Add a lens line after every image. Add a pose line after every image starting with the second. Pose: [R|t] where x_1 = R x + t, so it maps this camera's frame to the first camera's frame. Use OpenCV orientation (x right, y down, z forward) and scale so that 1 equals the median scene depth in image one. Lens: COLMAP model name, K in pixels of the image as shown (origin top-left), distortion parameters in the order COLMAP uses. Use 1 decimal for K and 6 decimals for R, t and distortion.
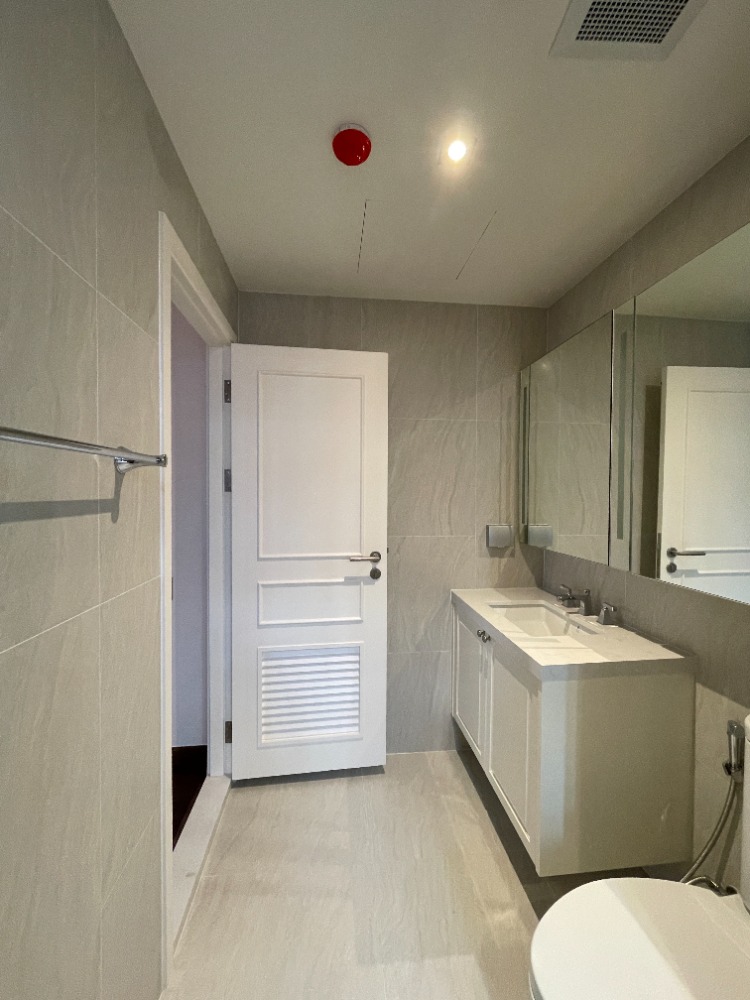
lens RADIAL K [[405.1, 0, 375.0], [0, 405.1, 500.0], [0, 0, 1]] dist [-0.000766, -0.000425]
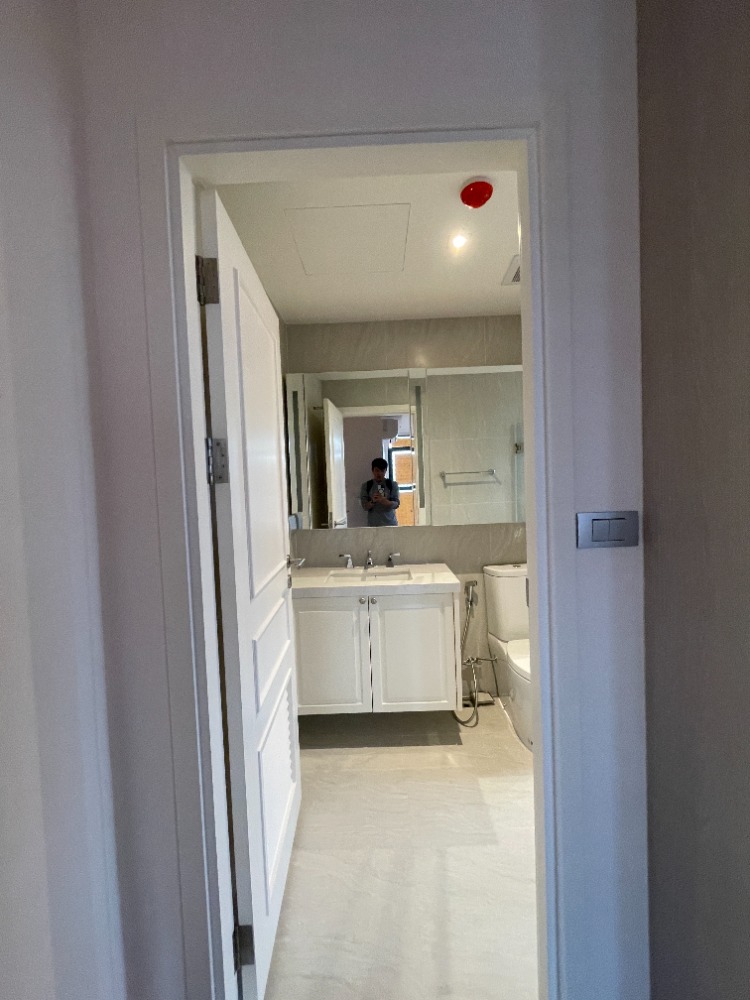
lens RADIAL K [[405.1, 0, 375.0], [0, 405.1, 500.0], [0, 0, 1]] dist [-0.000766, -0.000425]
pose [[0.113947, -0.045377, 0.992450, -1.068174], [0.052748, 0.997824, 0.039566, -0.015117], [-0.992085, 0.047842, 0.116093, 0.959401]]
